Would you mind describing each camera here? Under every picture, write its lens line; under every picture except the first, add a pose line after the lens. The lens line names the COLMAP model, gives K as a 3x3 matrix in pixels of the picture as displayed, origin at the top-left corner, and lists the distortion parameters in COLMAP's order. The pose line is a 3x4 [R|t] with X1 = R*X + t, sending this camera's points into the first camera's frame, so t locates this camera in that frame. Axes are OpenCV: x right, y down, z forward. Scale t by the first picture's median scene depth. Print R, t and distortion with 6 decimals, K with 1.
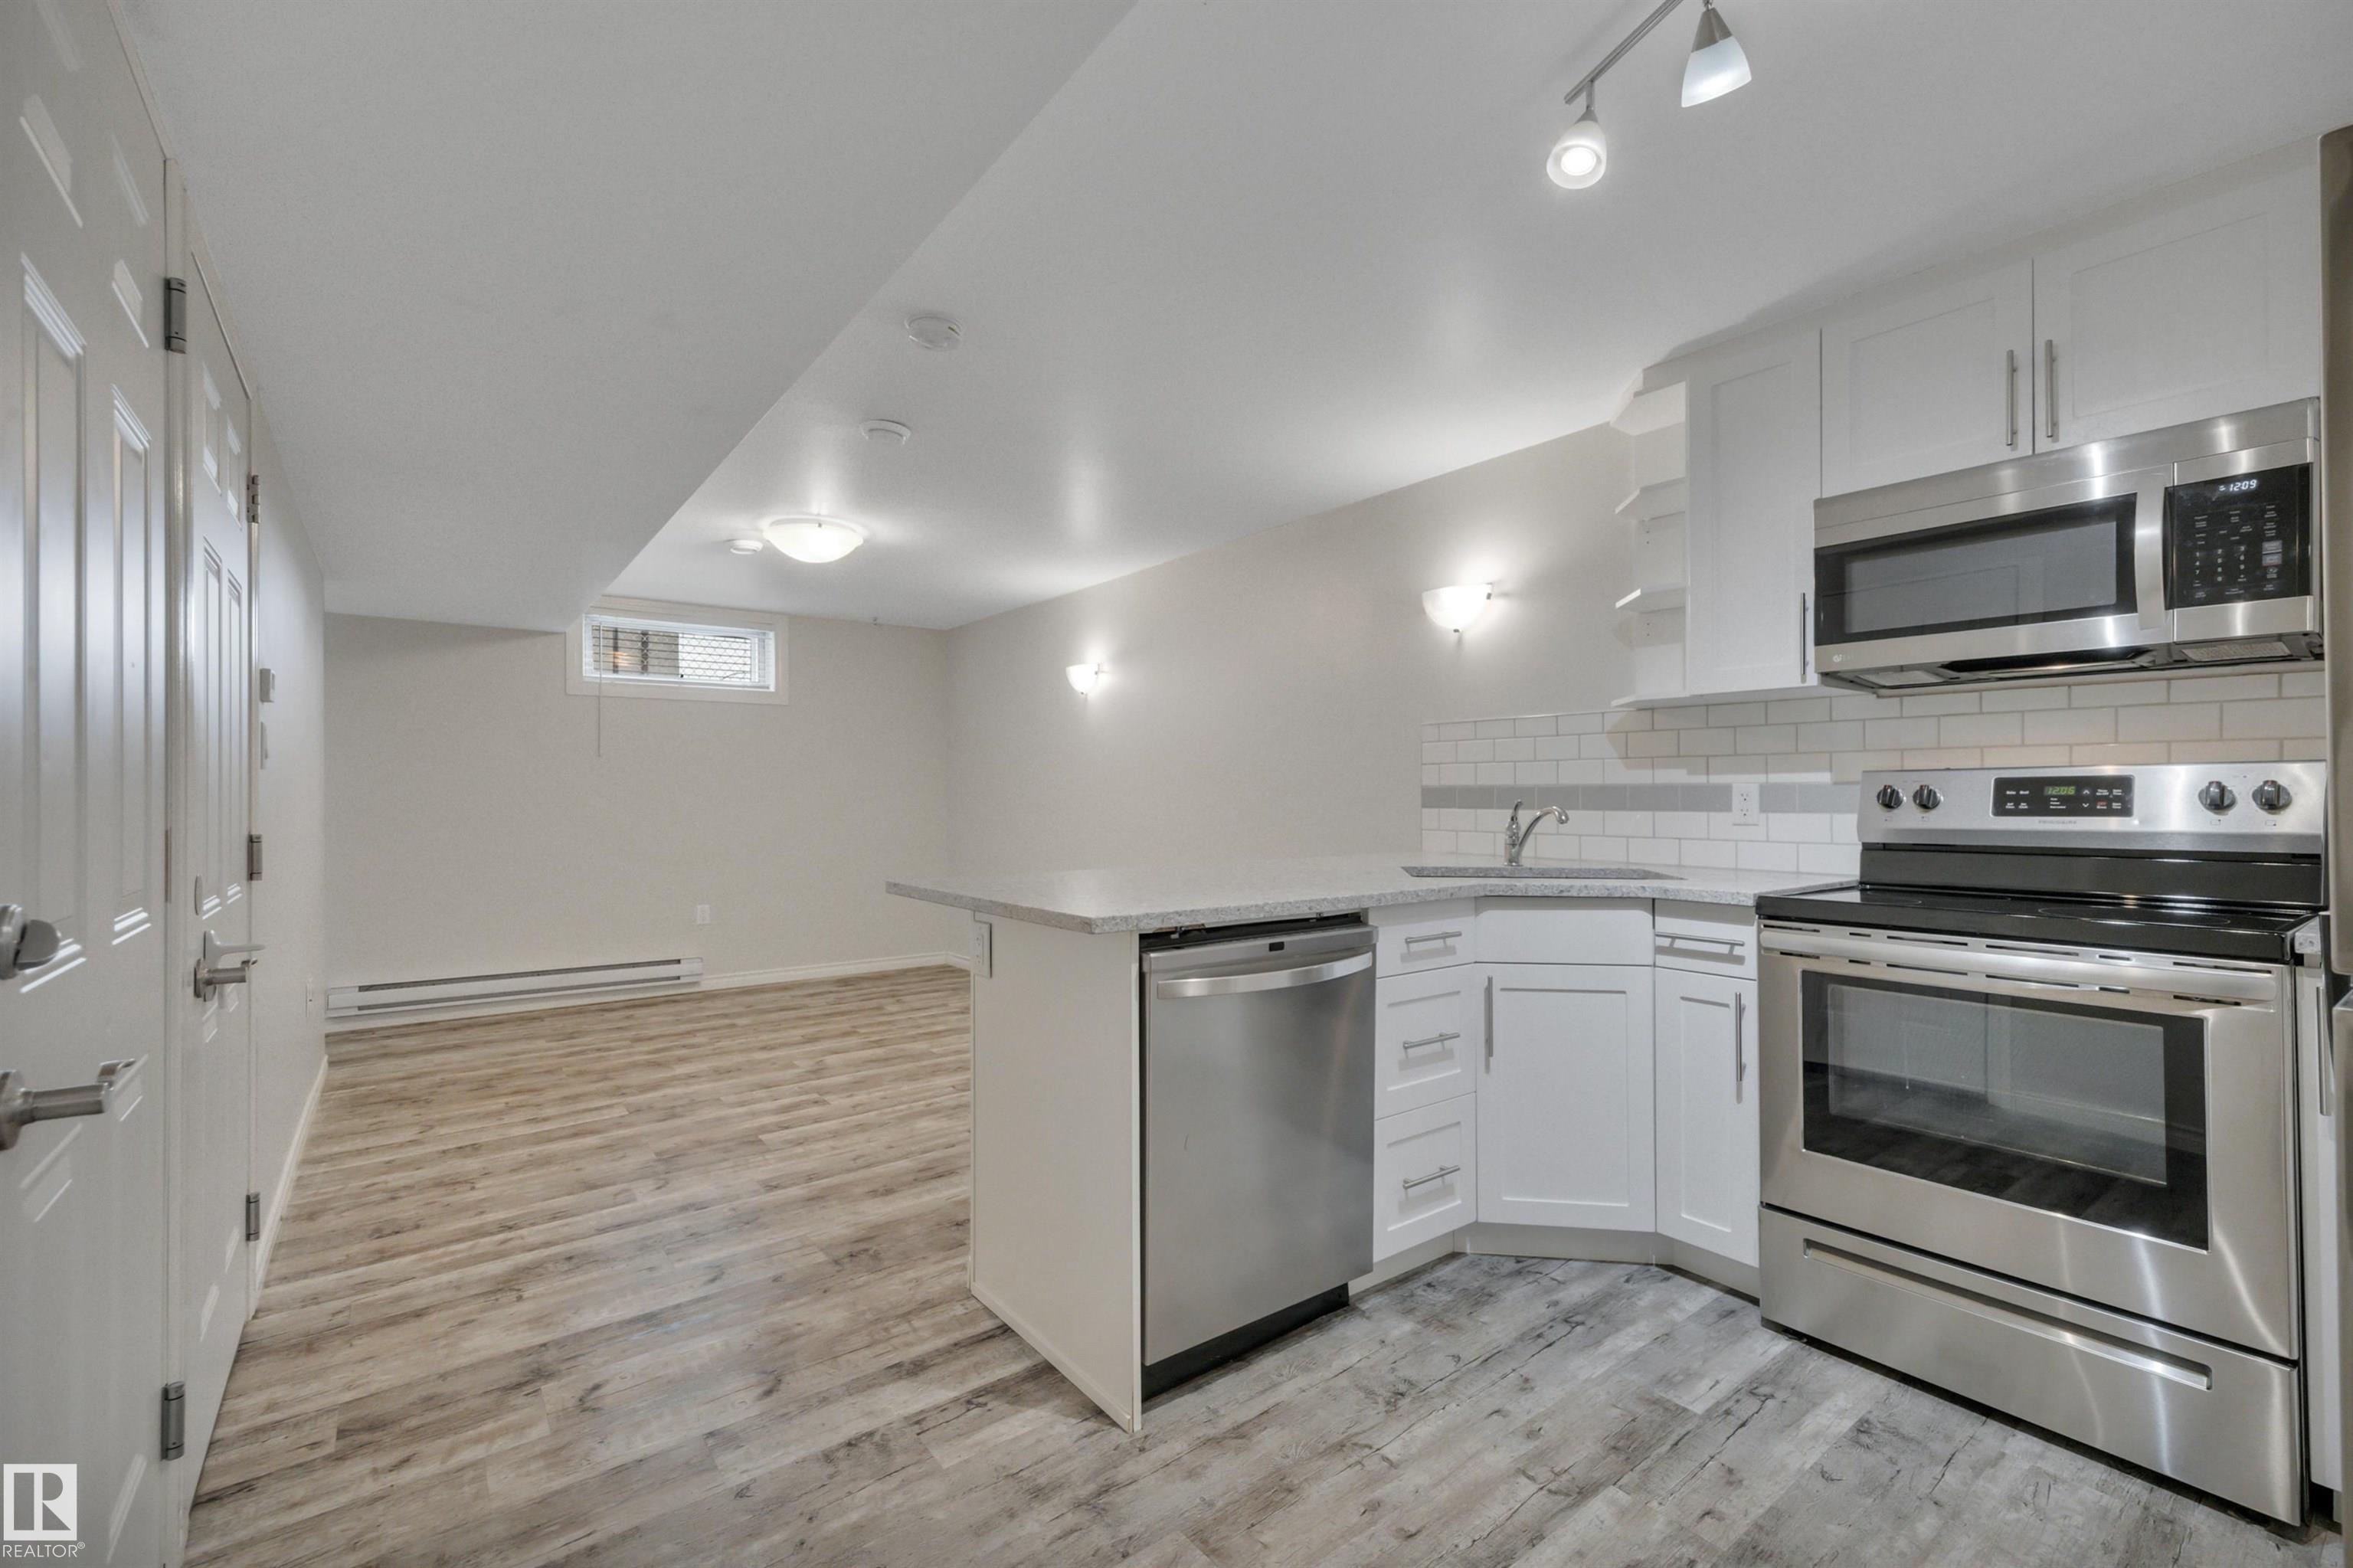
lens RADIAL K [[1004.7, 0, 1168.4], [0, 1004.7, 782.2], [0, 0, 1]] dist [0.017820, 0.000346]
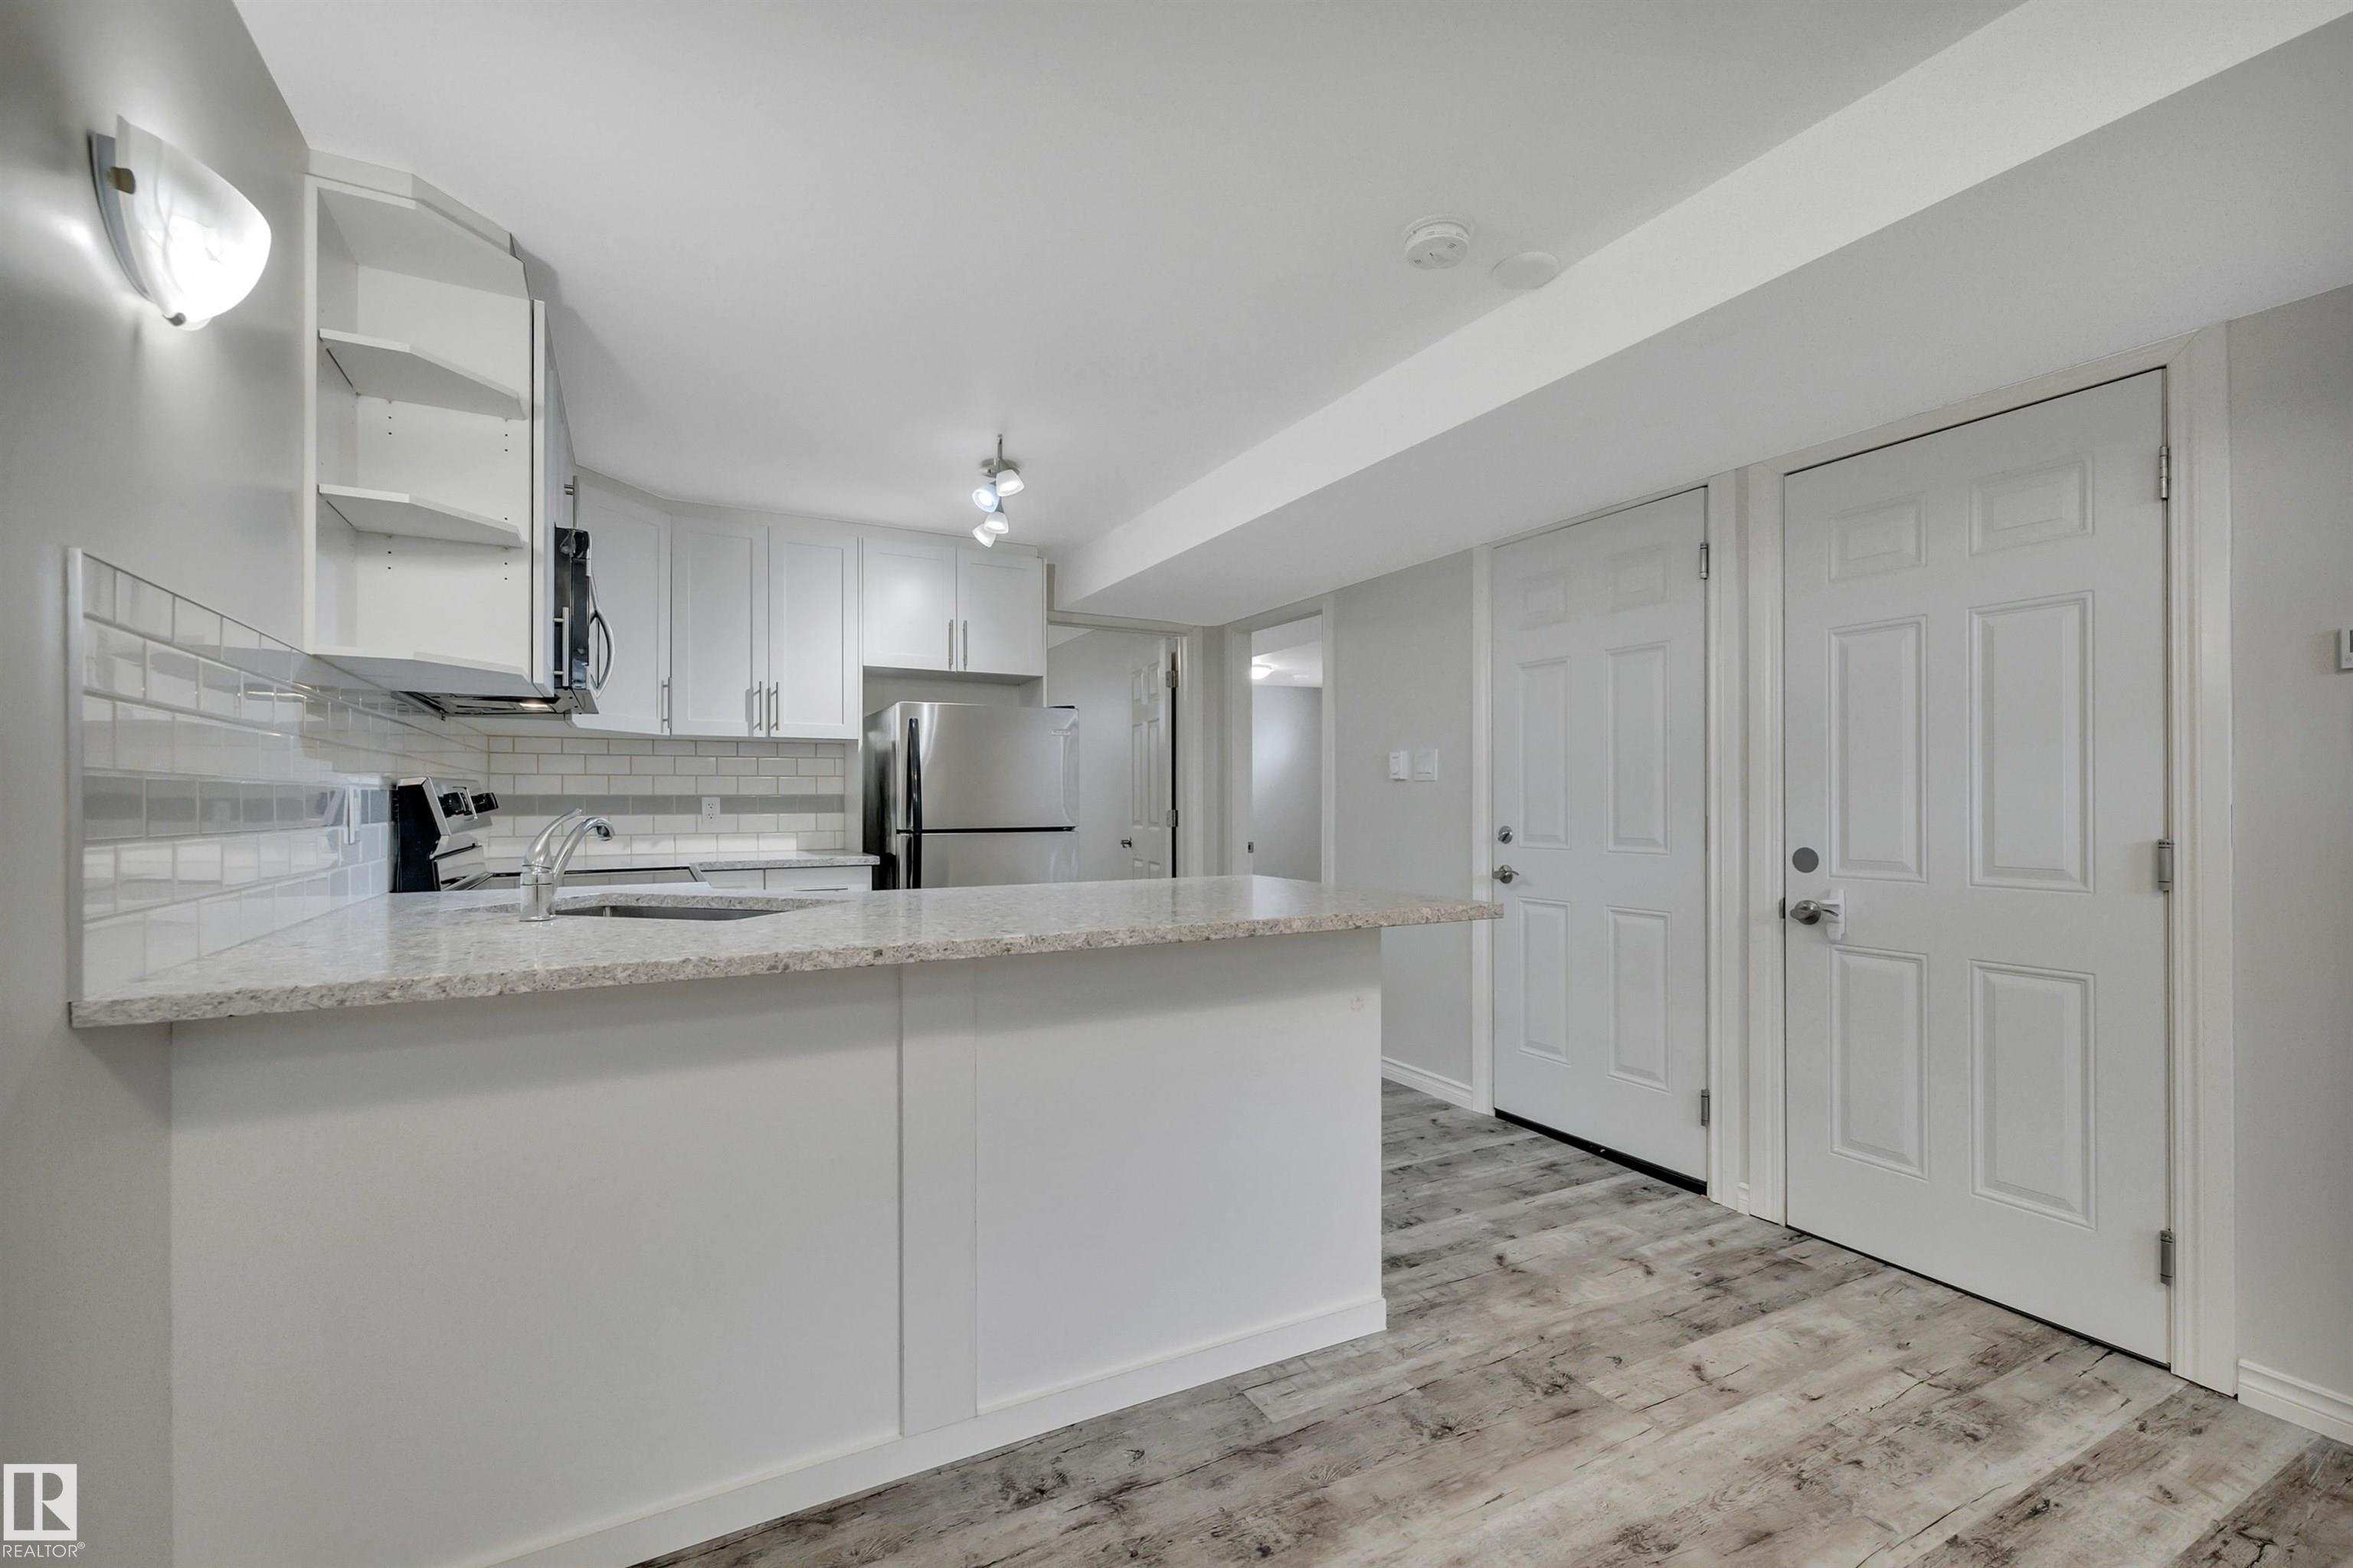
lens RADIAL K [[997.5, 0, 1177.1], [0, 997.5, 798.3], [0, 0, 1]] dist [0.008618, 0.000275]
pose [[-0.988437, 0.002635, 0.151607, -0.119993], [0.000126, 0.999863, -0.016555, 0.022301], [-0.151630, -0.016344, -0.988302, 1.560497]]
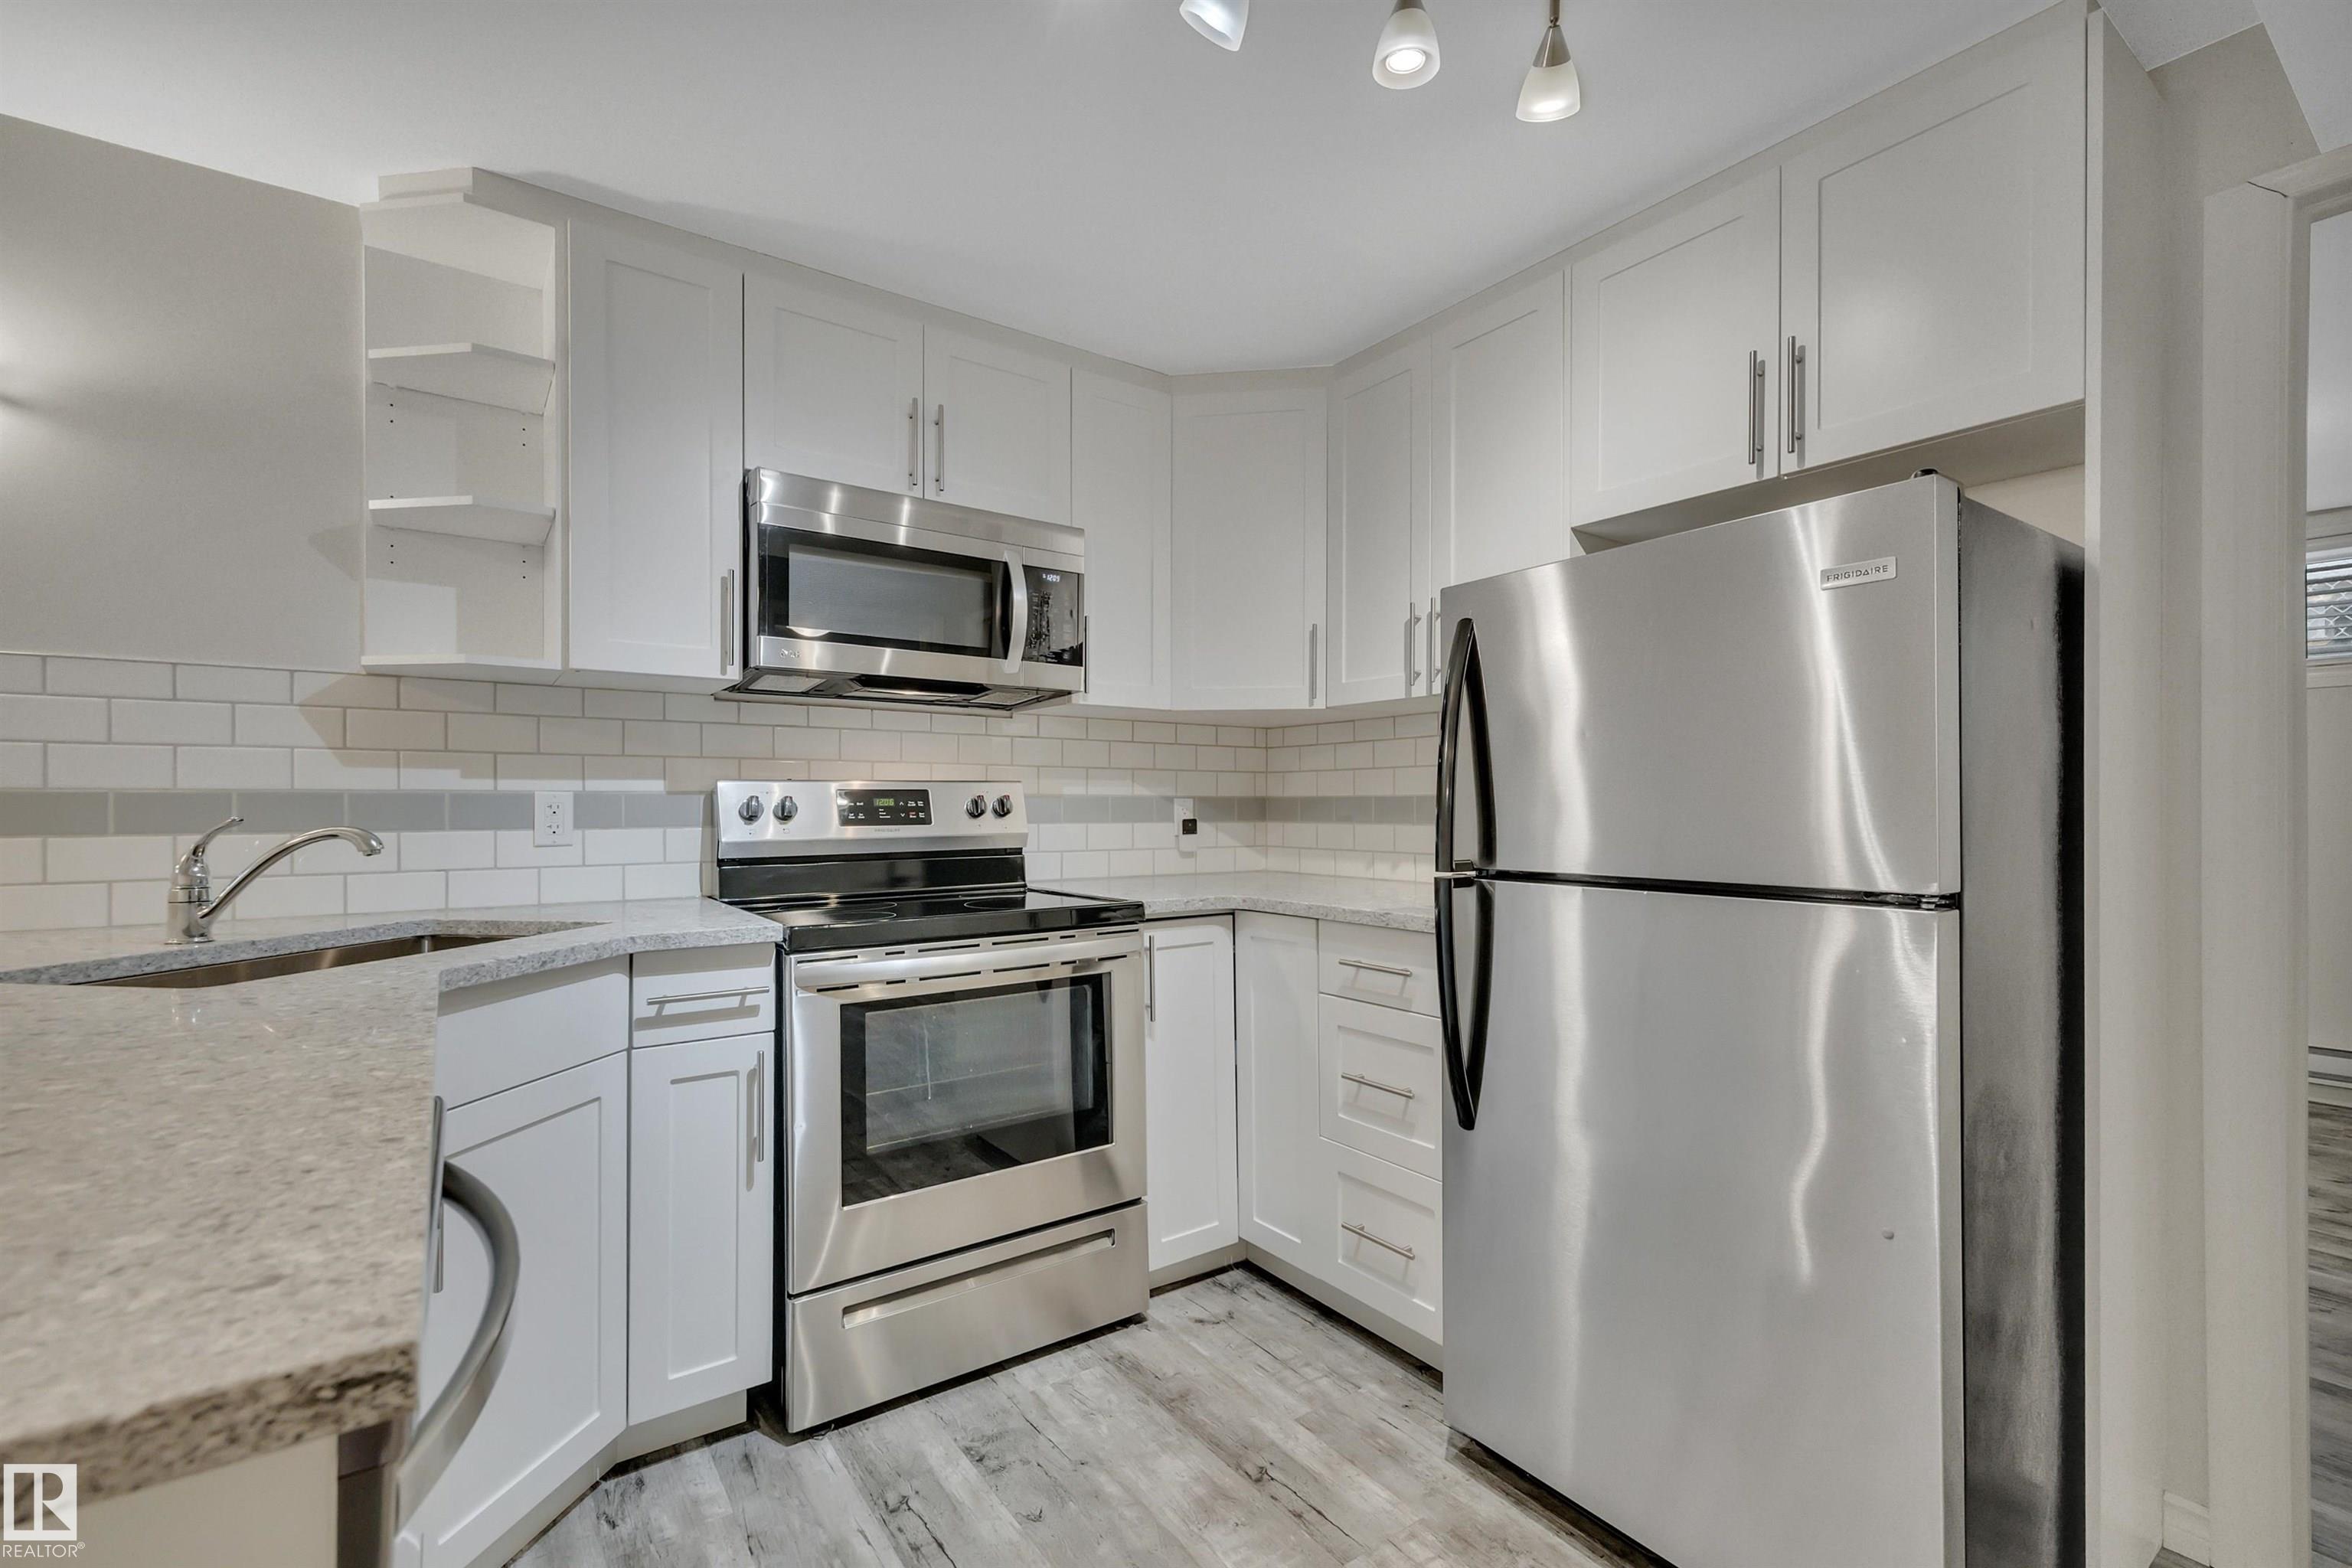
lens RADIAL K [[1011.0, 0, 1182.3], [0, 1011.0, 801.2], [0, 0, 1]] dist [0.010429, 0.000143]
pose [[0.024942, 0.006302, 0.999669, -0.177523], [-0.010977, 0.999922, -0.006030, 0.007681], [-0.999629, -0.010823, 0.025009, 0.488329]]
